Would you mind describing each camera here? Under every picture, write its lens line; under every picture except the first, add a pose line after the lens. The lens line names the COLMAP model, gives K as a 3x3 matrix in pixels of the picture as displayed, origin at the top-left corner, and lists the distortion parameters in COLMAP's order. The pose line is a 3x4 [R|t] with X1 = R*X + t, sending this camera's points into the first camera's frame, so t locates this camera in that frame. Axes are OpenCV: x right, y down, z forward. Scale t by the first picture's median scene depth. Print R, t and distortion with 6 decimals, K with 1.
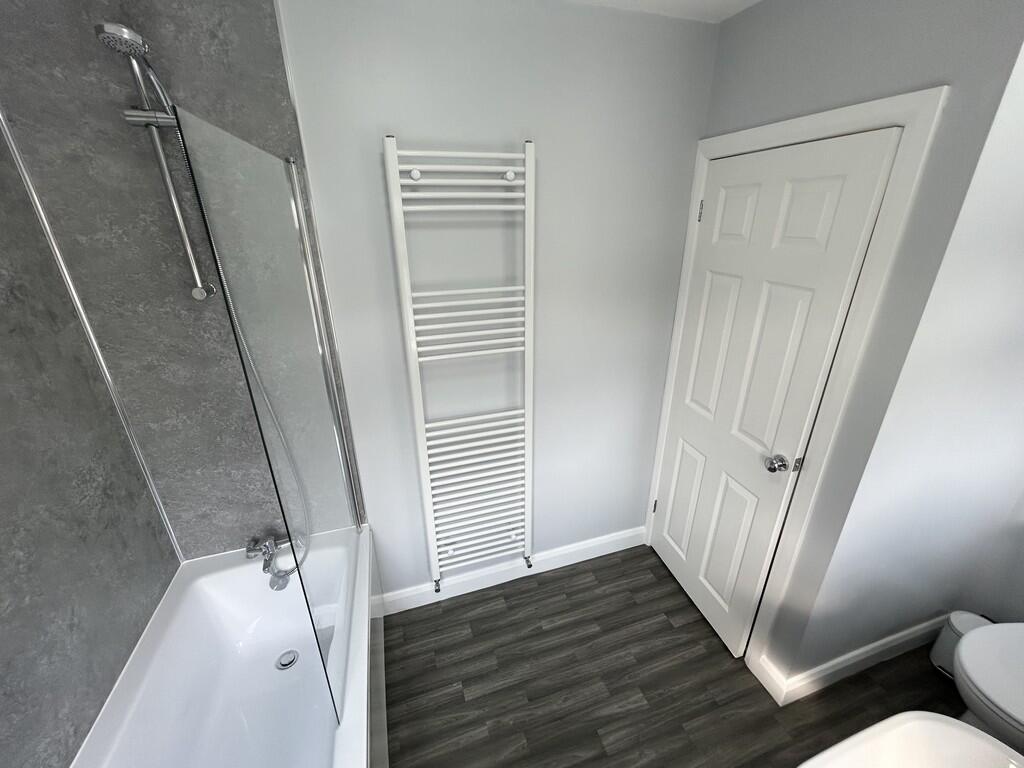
lens RADIAL K [[410.6, 0, 512.0], [0, 410.6, 384.0], [0, 0, 1]] dist [-0.002228, 0.000128]
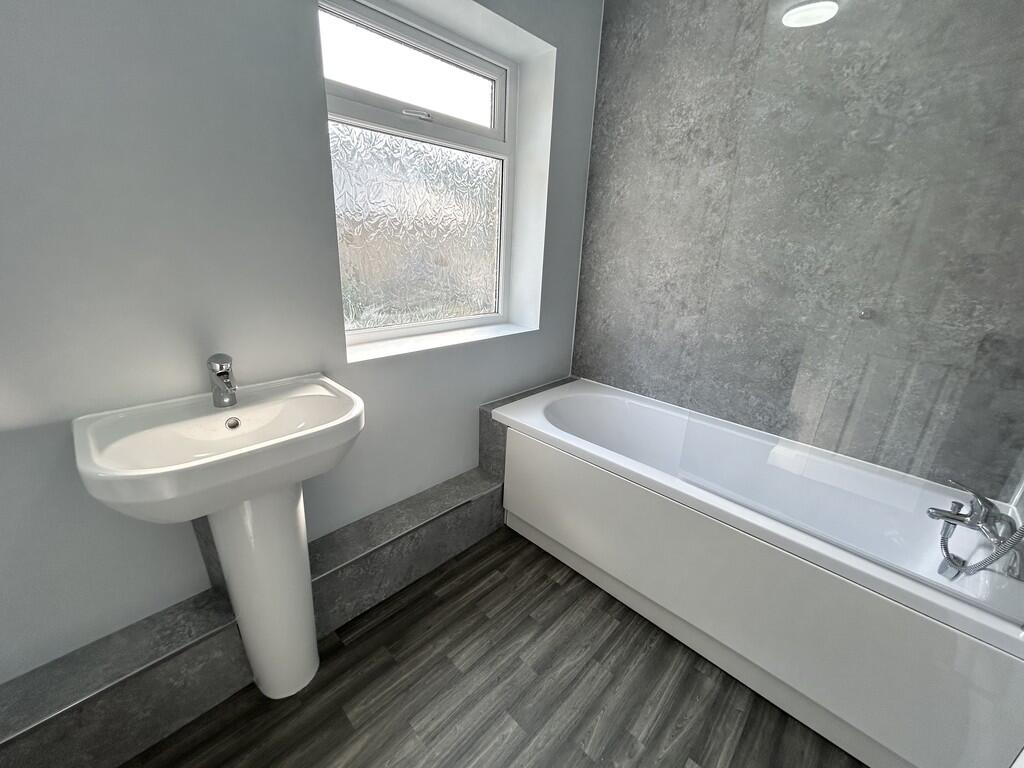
lens RADIAL K [[410.6, 0, 512.0], [0, 410.6, 384.0], [0, 0, 1]] dist [-0.002228, 0.000128]
pose [[-0.878031, 0.131001, -0.460326, 0.395795], [-0.214690, 0.751807, 0.623454, -0.027865], [0.427750, 0.646239, -0.631985, 0.994450]]
